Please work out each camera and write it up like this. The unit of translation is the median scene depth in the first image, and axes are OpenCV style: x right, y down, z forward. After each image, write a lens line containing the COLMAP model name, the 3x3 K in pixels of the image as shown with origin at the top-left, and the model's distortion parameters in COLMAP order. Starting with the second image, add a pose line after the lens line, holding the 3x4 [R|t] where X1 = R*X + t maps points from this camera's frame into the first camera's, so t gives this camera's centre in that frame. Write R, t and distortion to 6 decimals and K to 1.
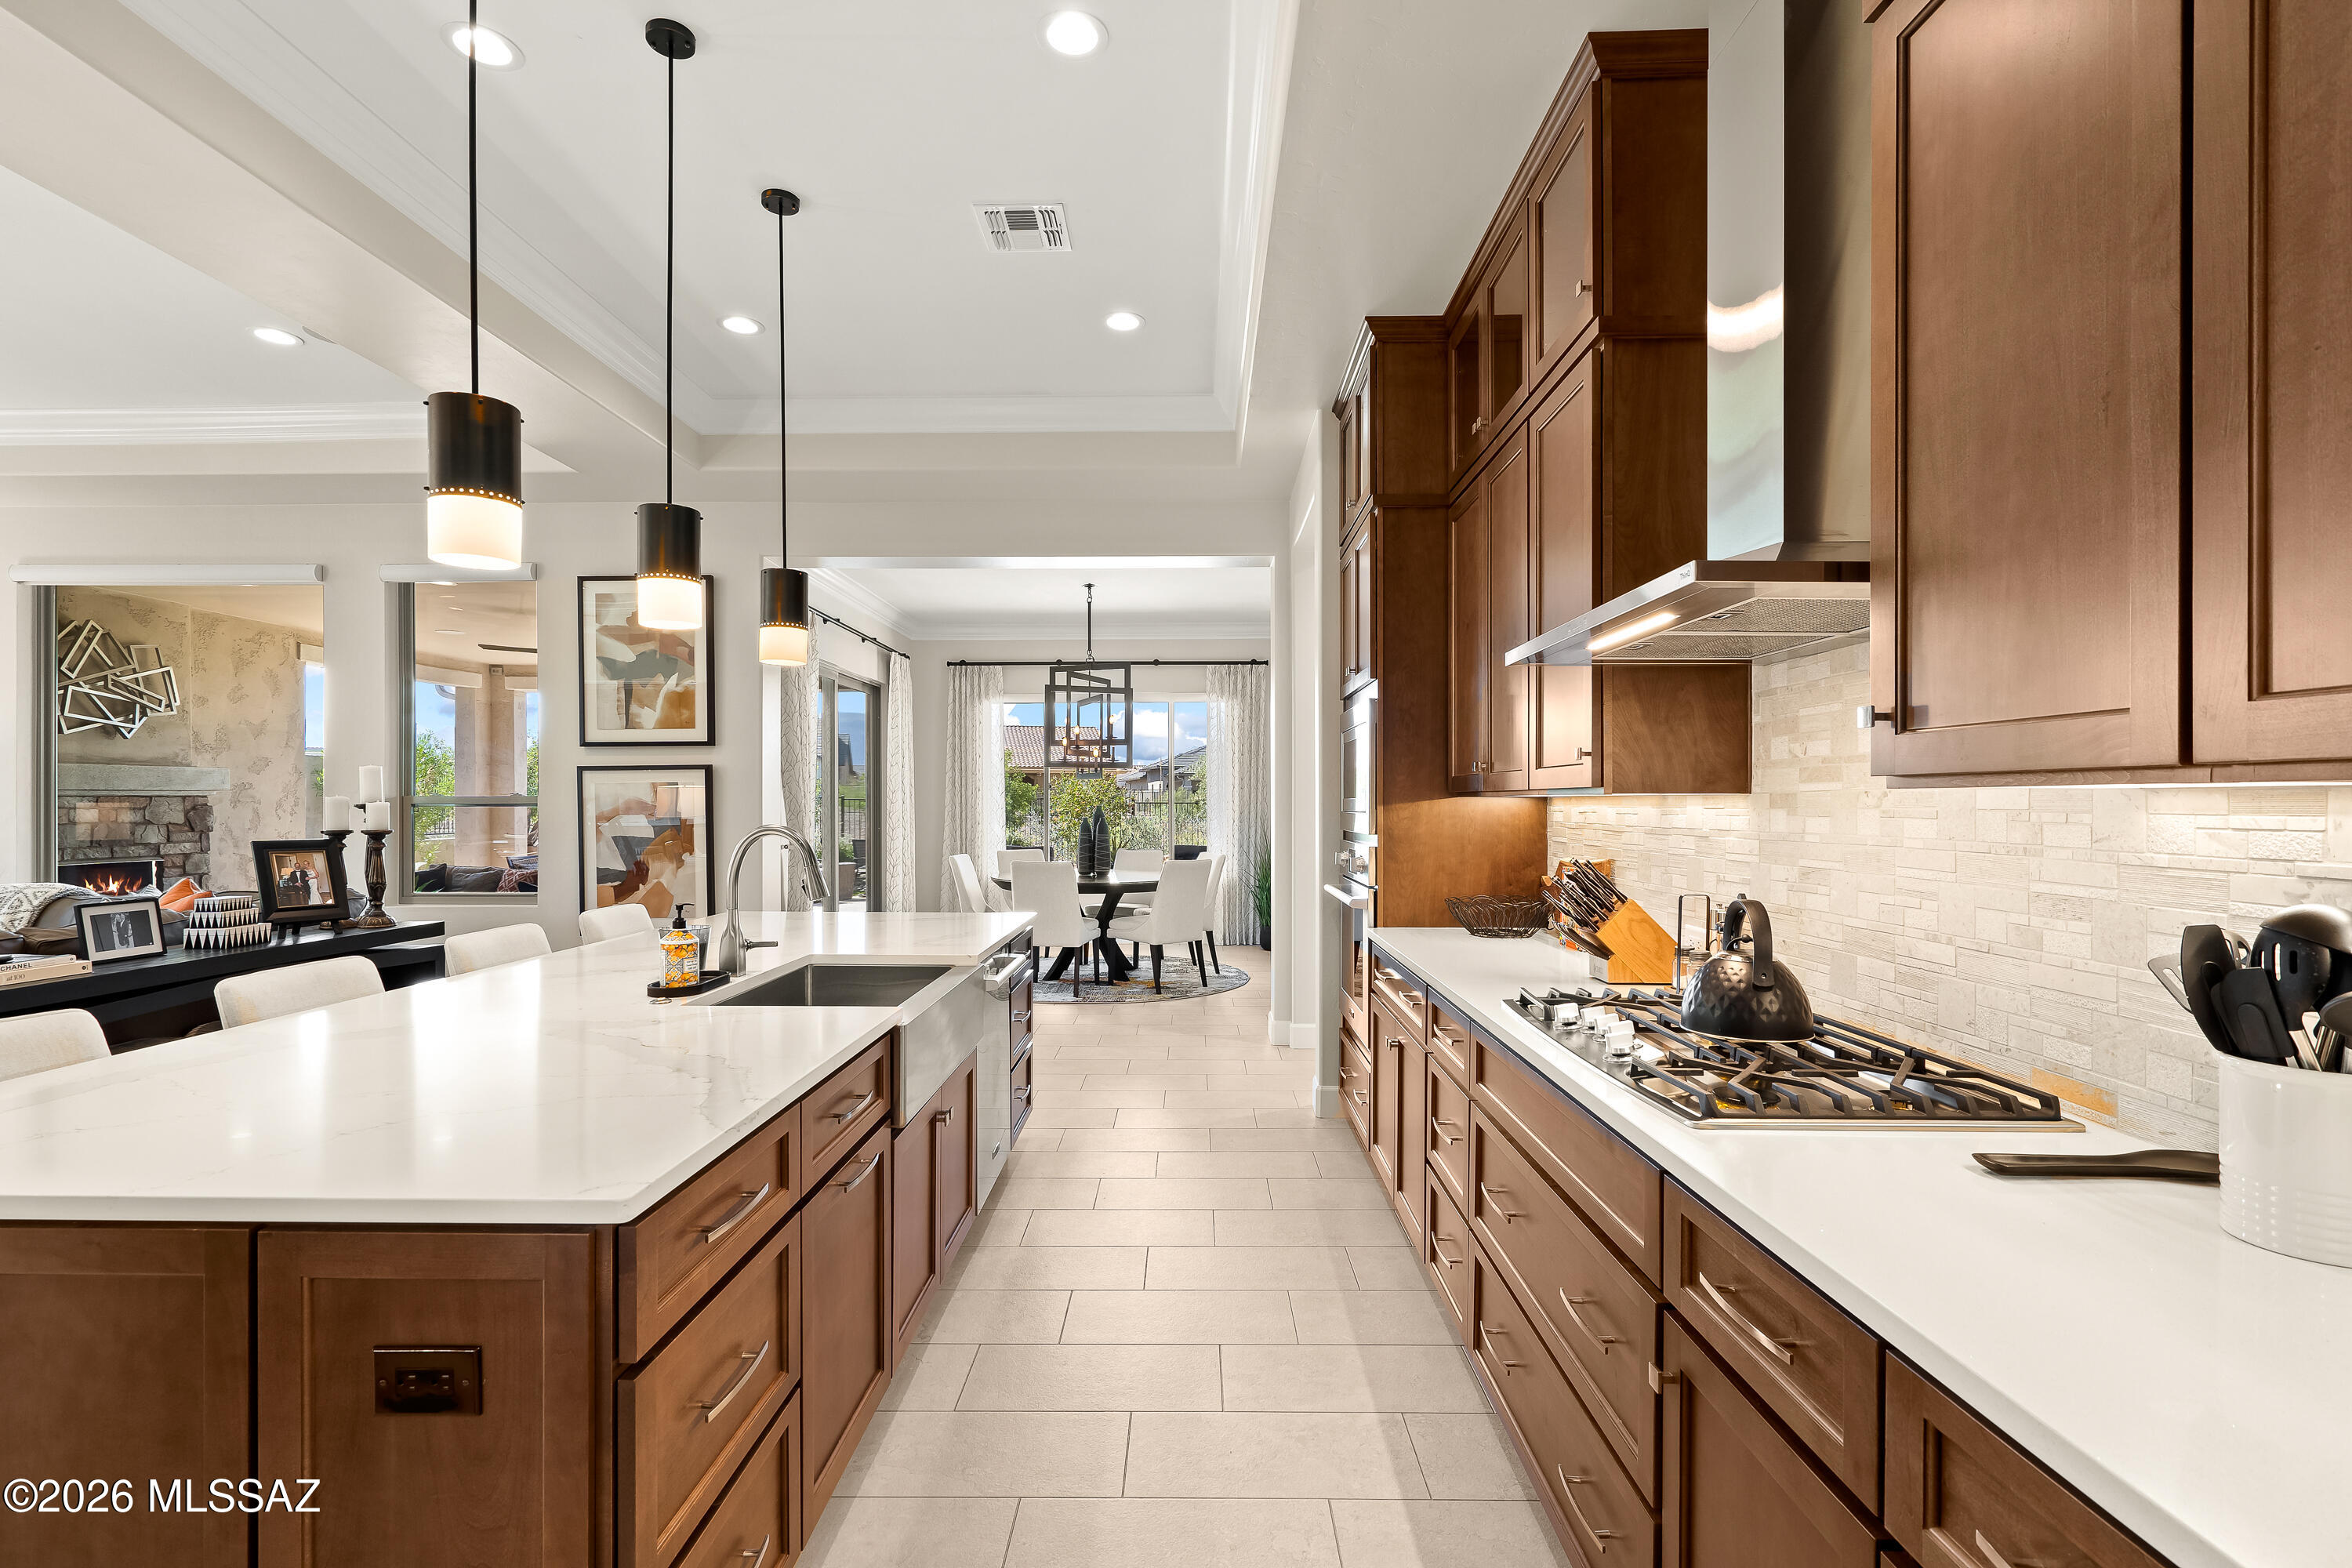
lens RADIAL K [[1086.8, 0, 1167.9], [0, 1086.8, 796.9], [0, 0, 1]] dist [-0.002155, 0.002716]
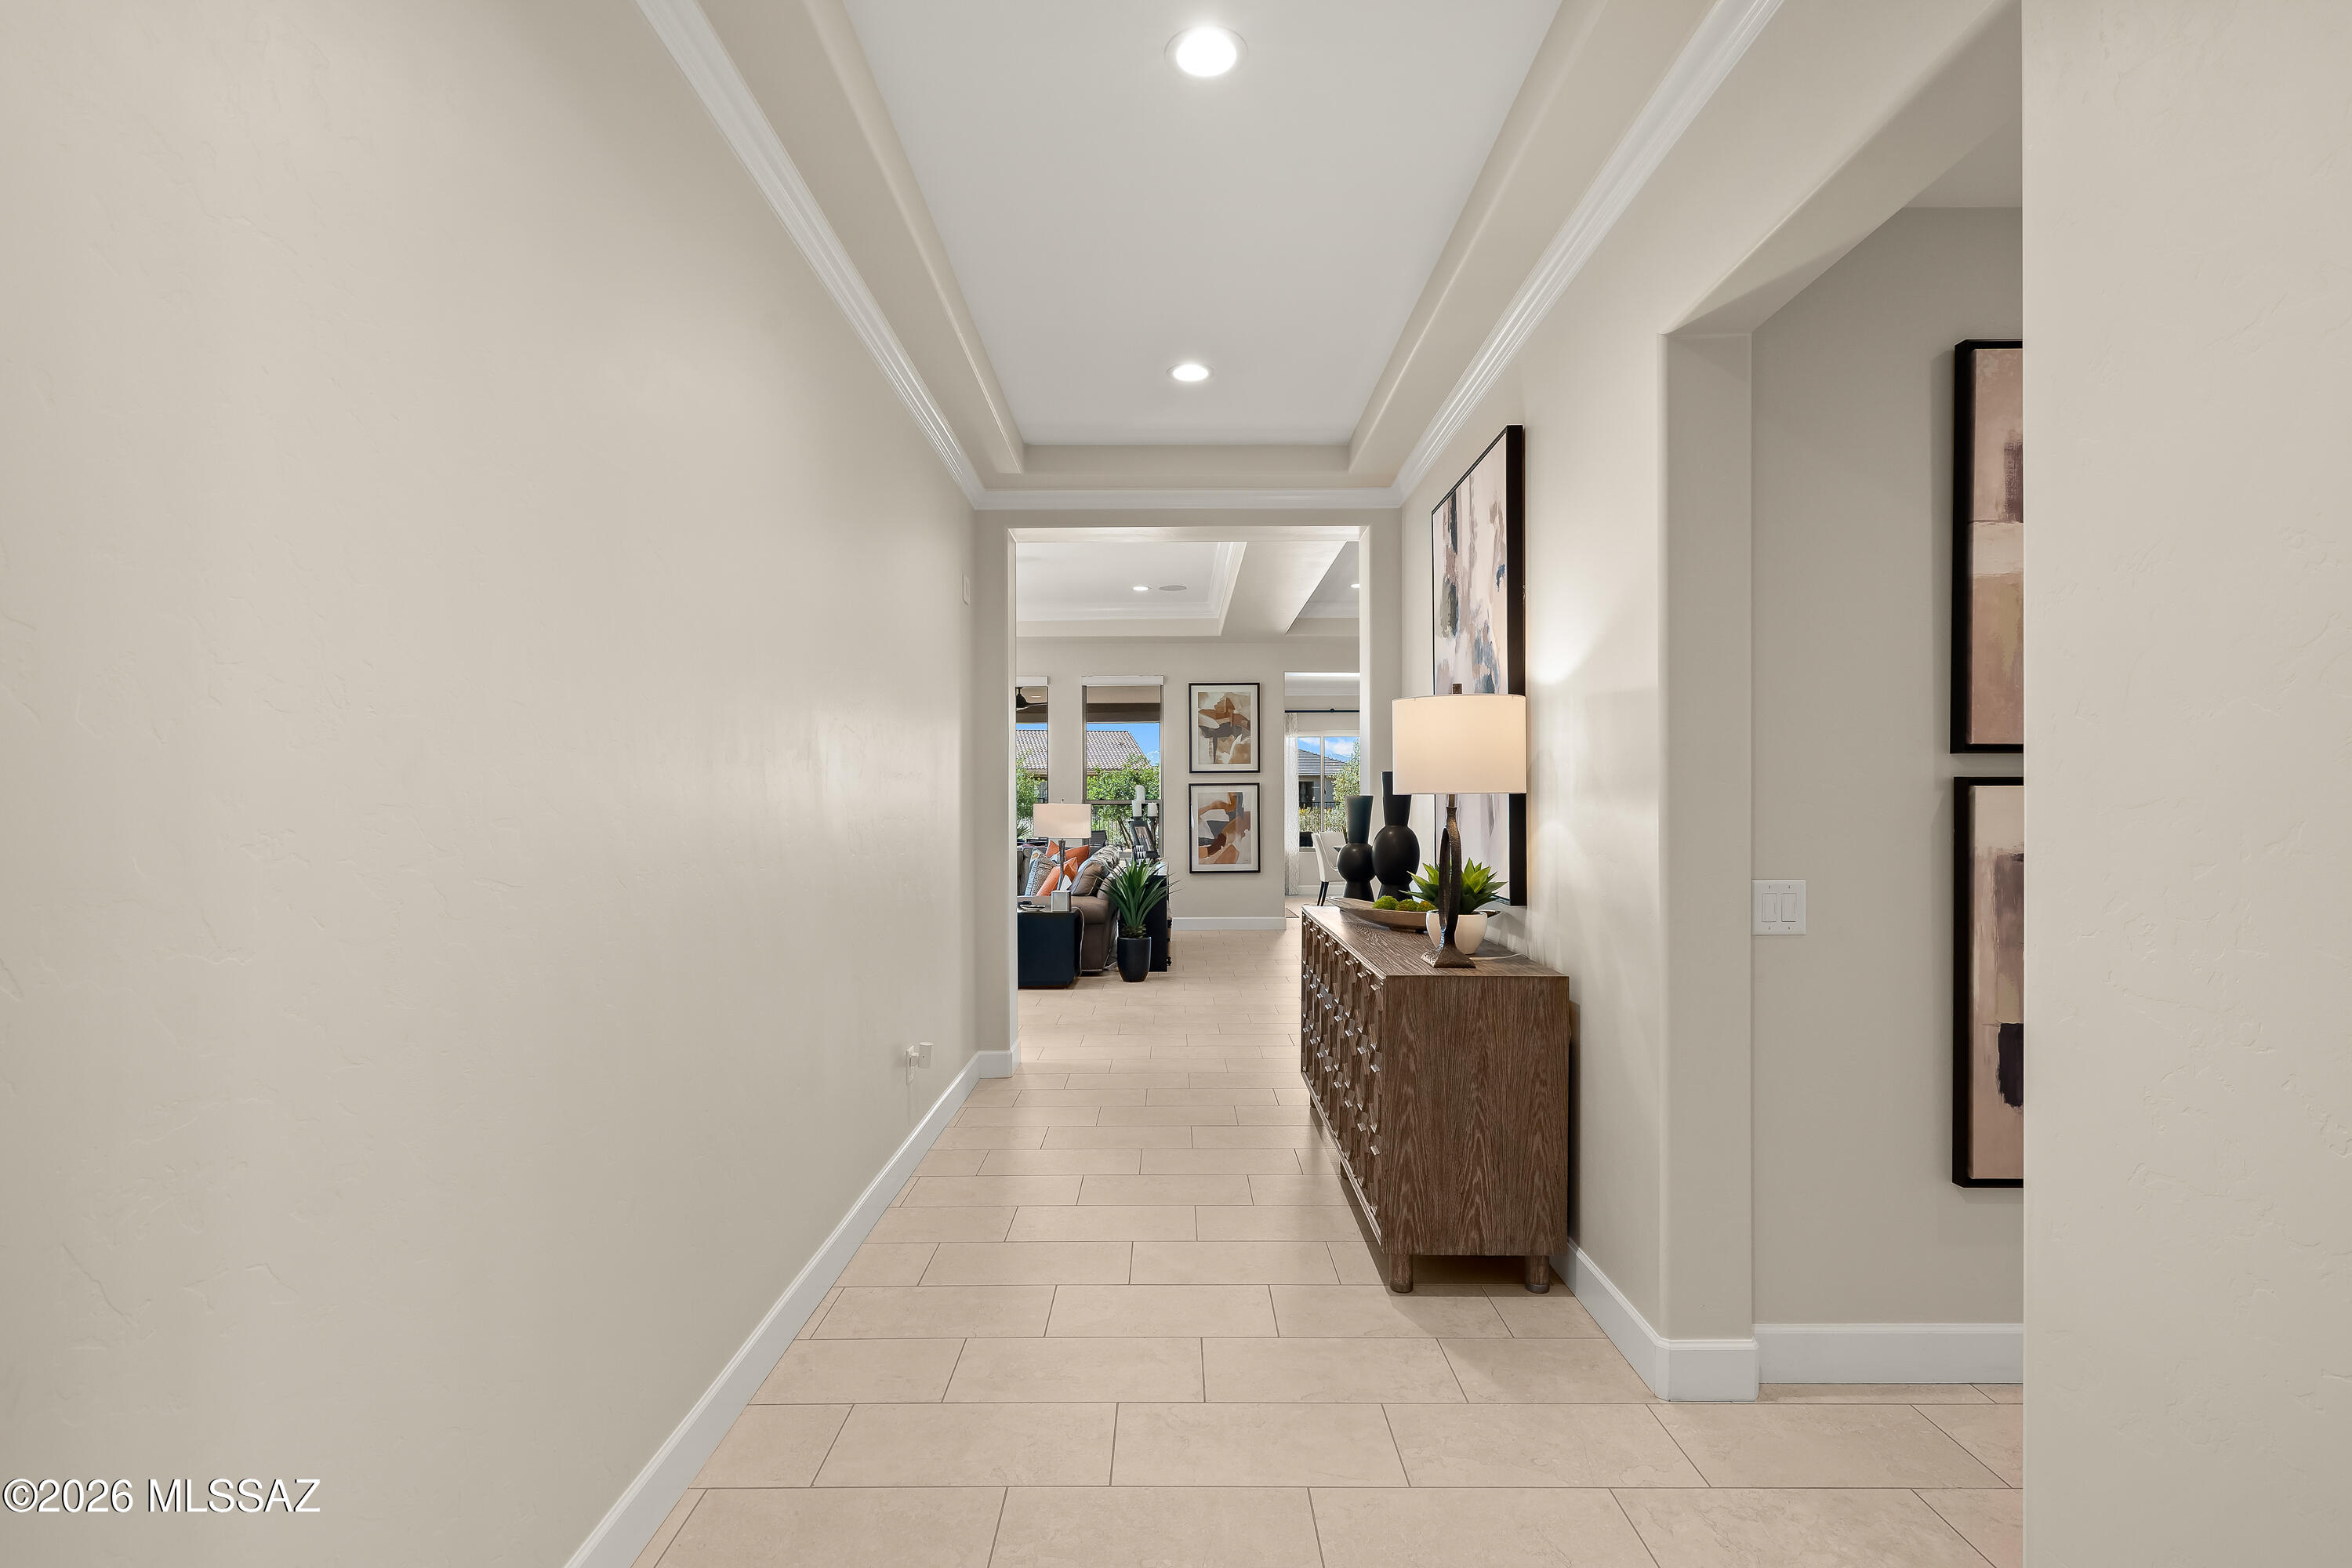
lens RADIAL K [[1086.8, 0, 1175.6], [0, 1086.8, 800.8], [0, 0, 1]] dist [-0.002155, 0.002716]
pose [[0.999665, 0.001975, 0.025823, -0.616474], [-0.002102, 0.999986, 0.004891, -0.007714], [-0.025813, -0.004943, 0.999655, -0.890201]]
